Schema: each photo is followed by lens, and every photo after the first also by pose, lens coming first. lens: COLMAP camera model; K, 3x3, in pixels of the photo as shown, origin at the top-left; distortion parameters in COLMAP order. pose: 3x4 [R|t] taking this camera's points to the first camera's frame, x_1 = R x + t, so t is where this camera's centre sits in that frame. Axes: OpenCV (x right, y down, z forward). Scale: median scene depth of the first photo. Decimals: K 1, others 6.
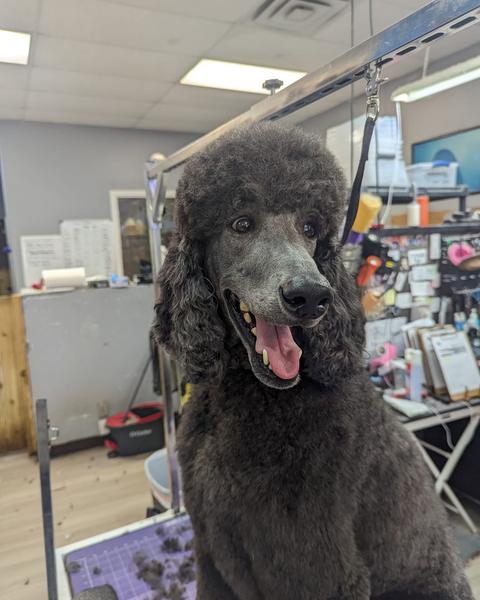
lens RADIAL K [[431.4, 0, 240.9], [0, 431.4, 297.8], [0, 0, 1]] dist [-0.003336, 0.000683]
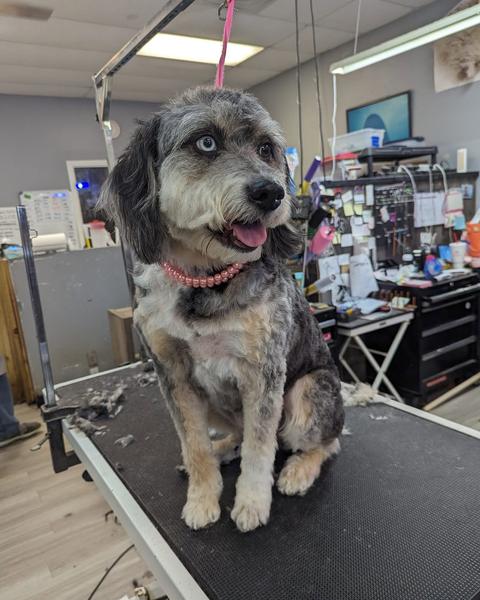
lens RADIAL K [[431.4, 0, 240.9], [0, 431.4, 297.8], [0, 0, 1]] dist [-0.003336, 0.000683]
pose [[0.990281, -0.069532, 0.120450, -0.082417], [0.061725, 0.995816, 0.067384, 0.067772], [-0.124631, -0.059295, 0.990430, -0.192183]]
